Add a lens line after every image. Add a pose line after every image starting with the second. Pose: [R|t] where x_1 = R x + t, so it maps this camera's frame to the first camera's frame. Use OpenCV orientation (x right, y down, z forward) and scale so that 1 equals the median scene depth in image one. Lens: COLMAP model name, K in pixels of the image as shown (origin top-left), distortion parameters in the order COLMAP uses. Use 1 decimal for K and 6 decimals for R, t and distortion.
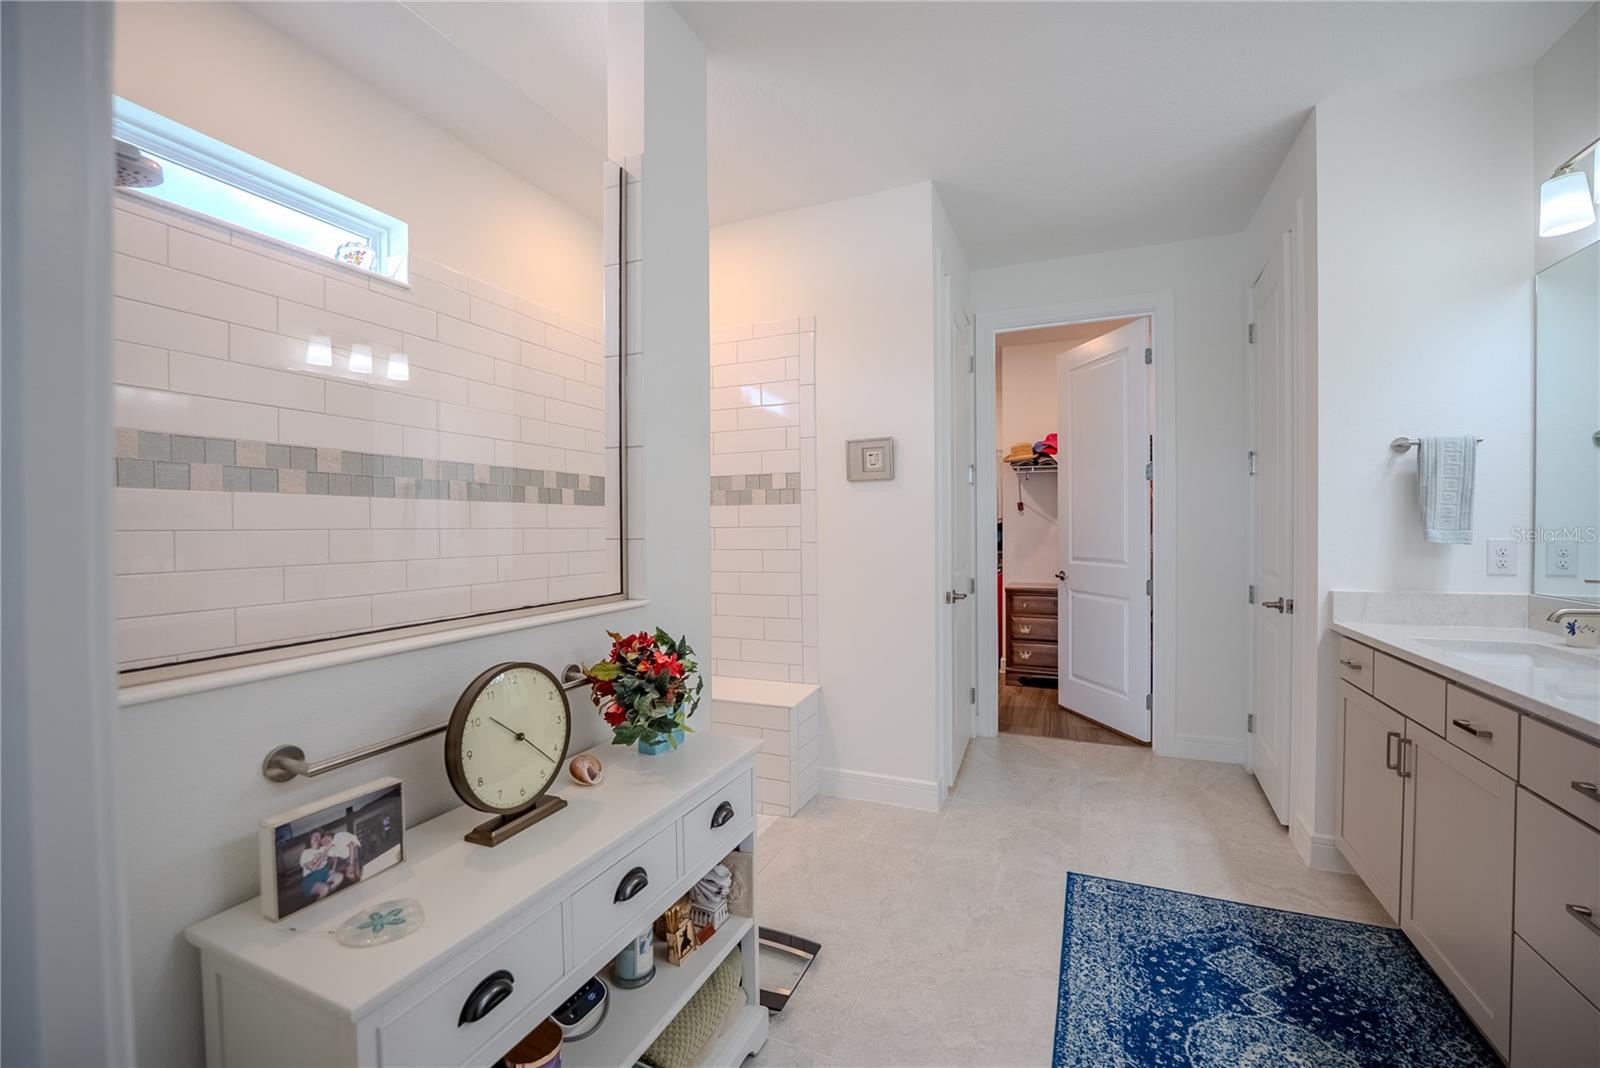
lens RADIAL K [[674.1, 0, 794.2], [0, 674.1, 538.4], [0, 0, 1]] dist [-0.024870, 0.003859]
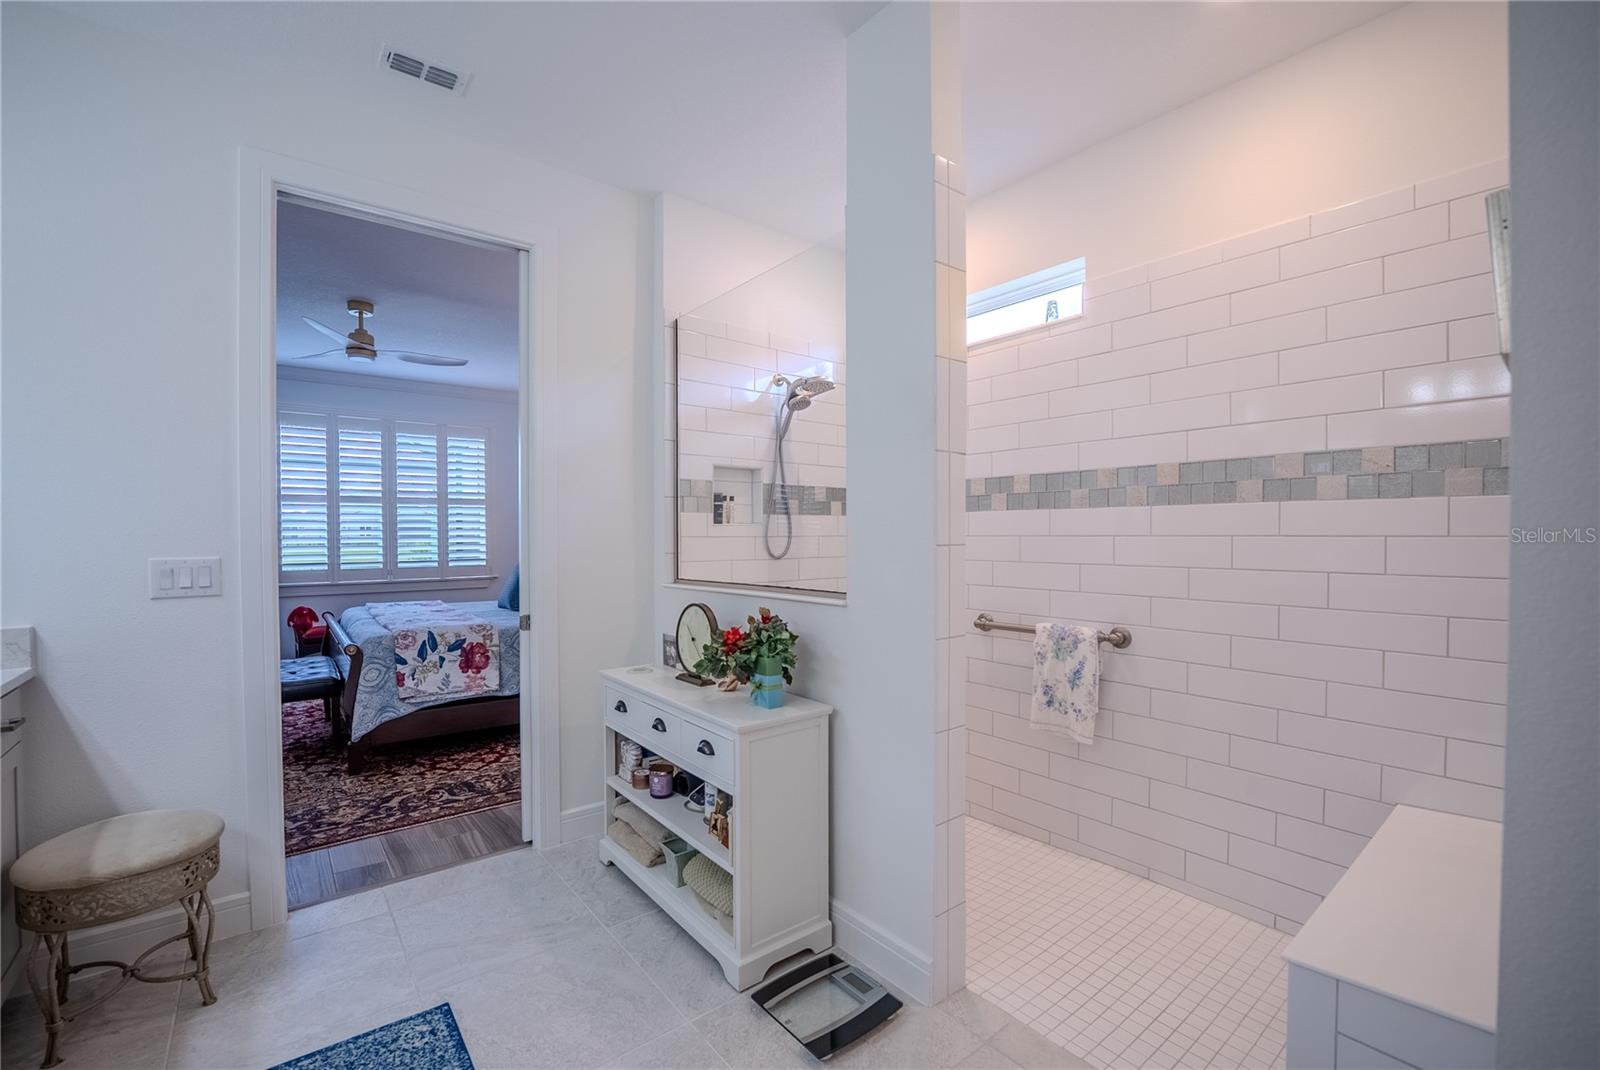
lens RADIAL K [[664.0, 0, 765.0], [0, 664.0, 543.4], [0, 0, 1]] dist [-0.011439, 0.000184]
pose [[-0.493668, 0.018479, -0.869454, 0.697669], [-0.008695, 0.999619, 0.026183, -0.029661], [0.869607, 0.020486, -0.493319, 1.226879]]
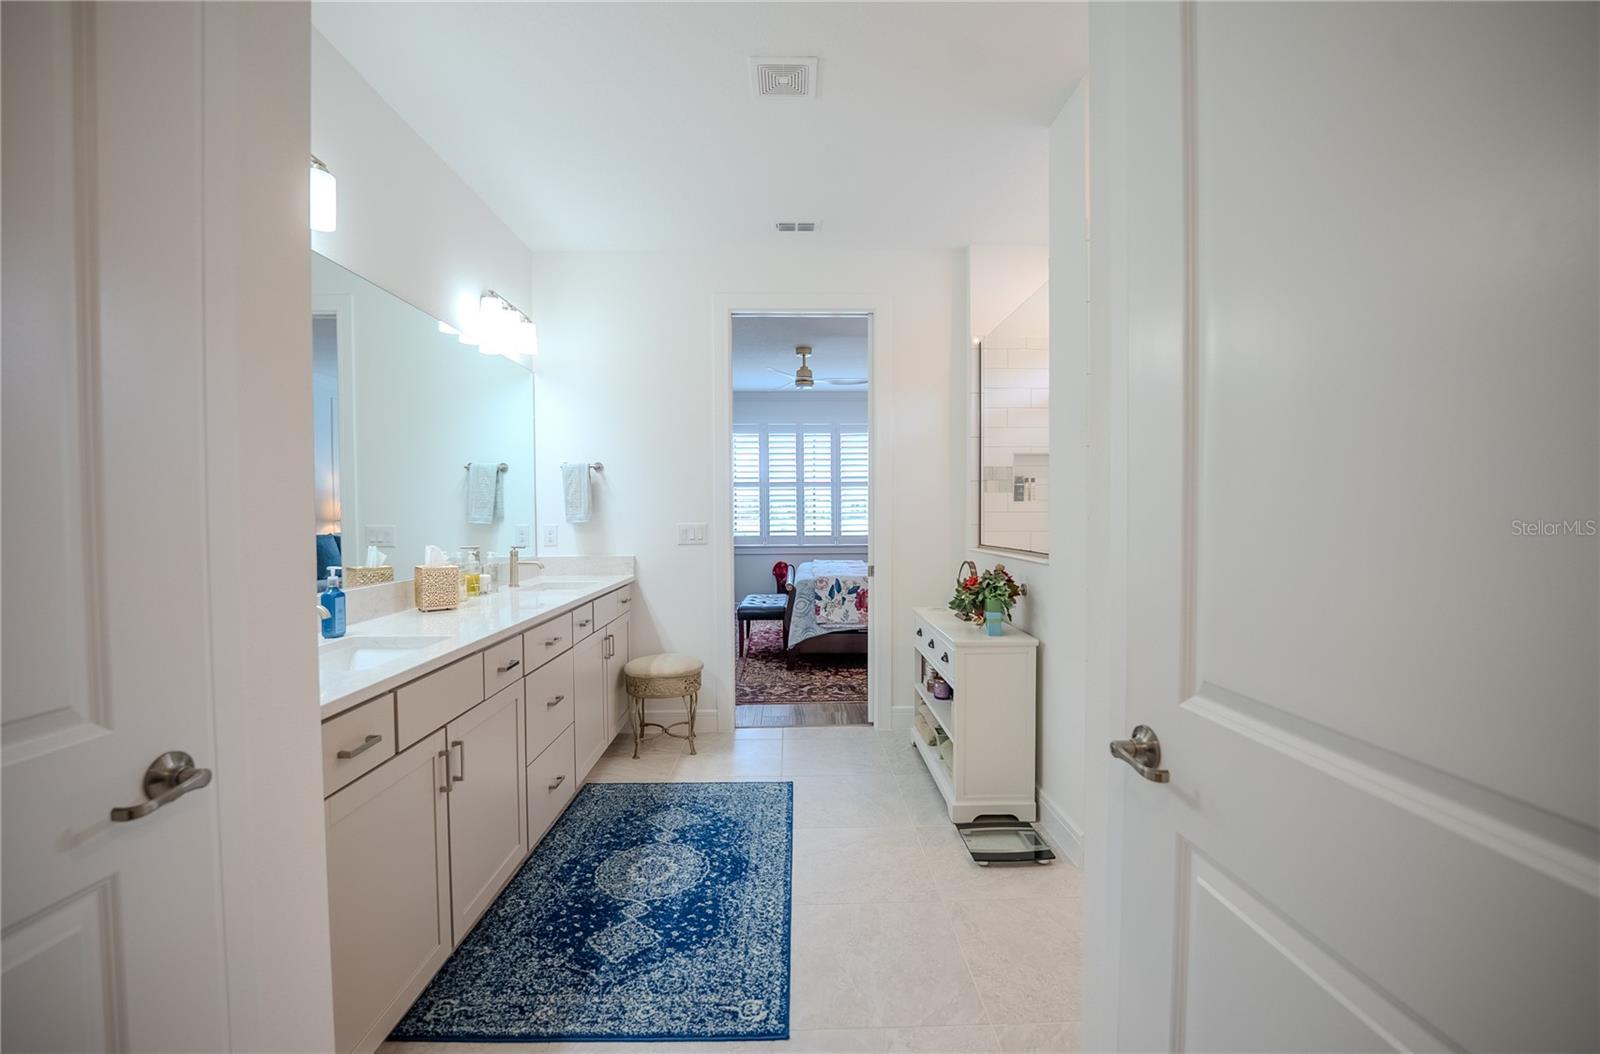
lens RADIAL K [[653.2, 0, 800.0], [0, 653.2, 527.0], [0, 0, 1]] dist [-0.023809, -0.000288]
pose [[-0.911679, 0.018855, -0.410470, 0.741236], [0.002172, 0.999154, 0.041070, -0.037329], [0.410897, 0.036551, -0.910949, 1.781749]]
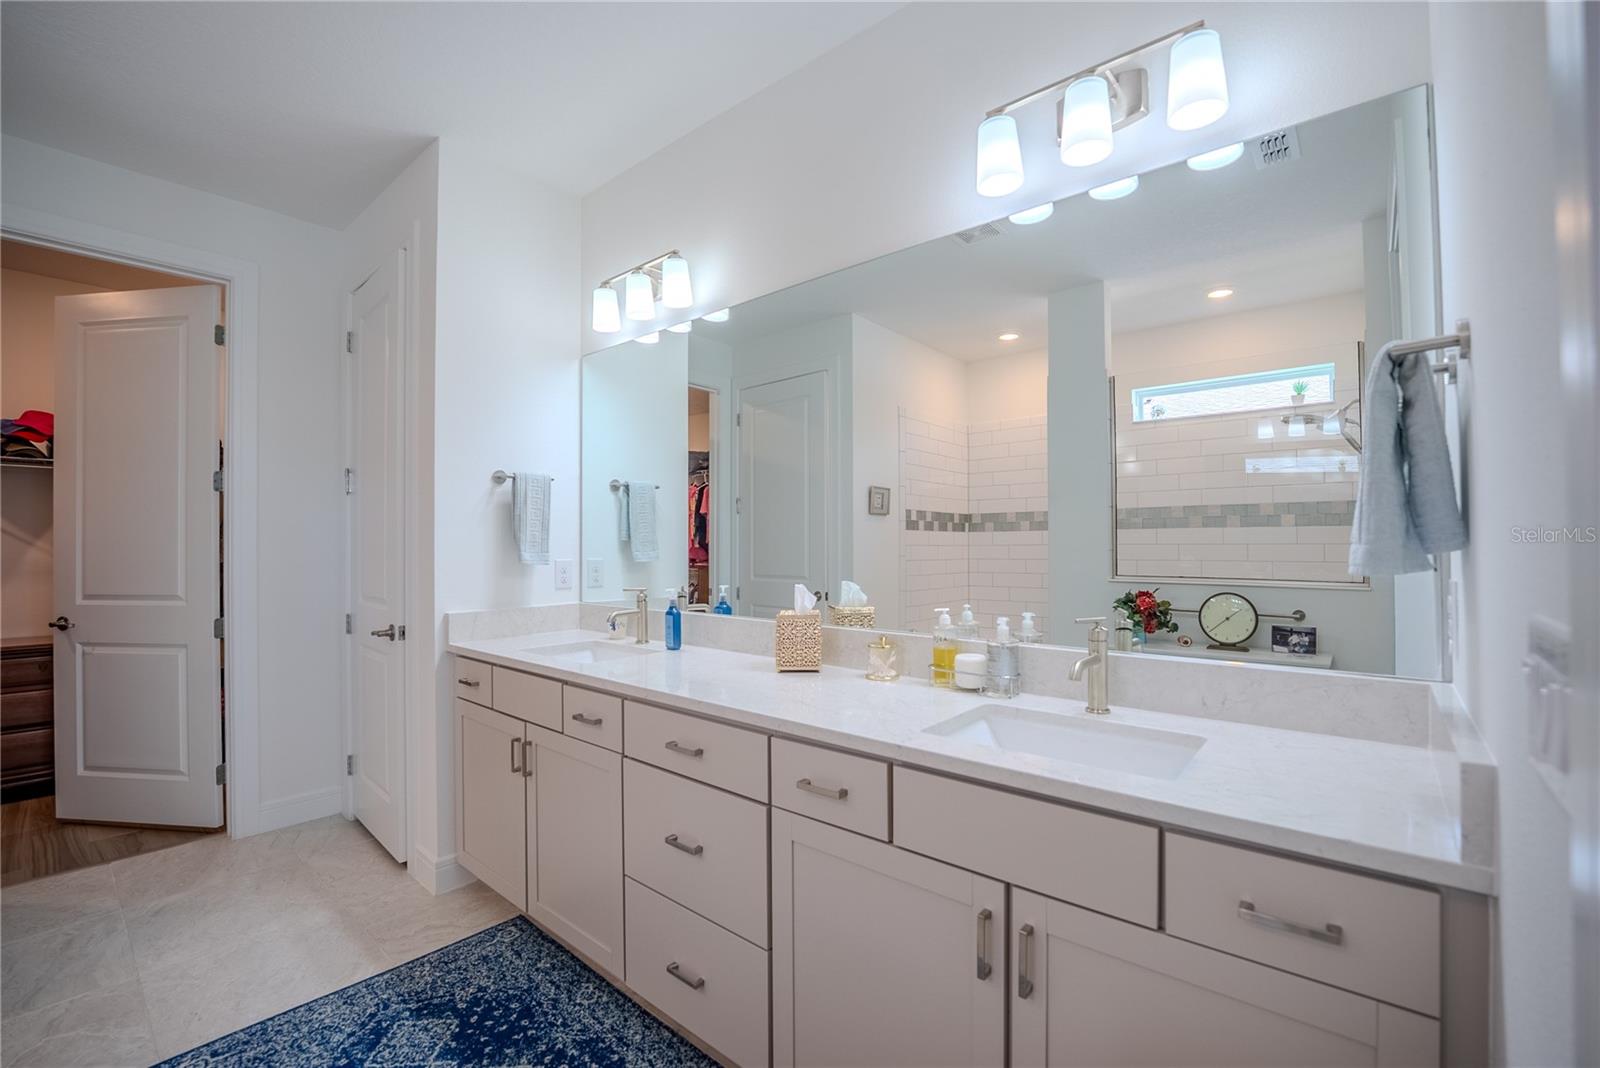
lens RADIAL K [[681.8, 0, 797.6], [0, 681.8, 537.3], [0, 0, 1]] dist [-0.027448, 0.000822]
pose [[0.293913, 0.015354, 0.955709, -0.030445], [0.018078, 0.999603, -0.021619, -0.005994], [-0.955661, 0.023632, 0.293519, 0.193670]]
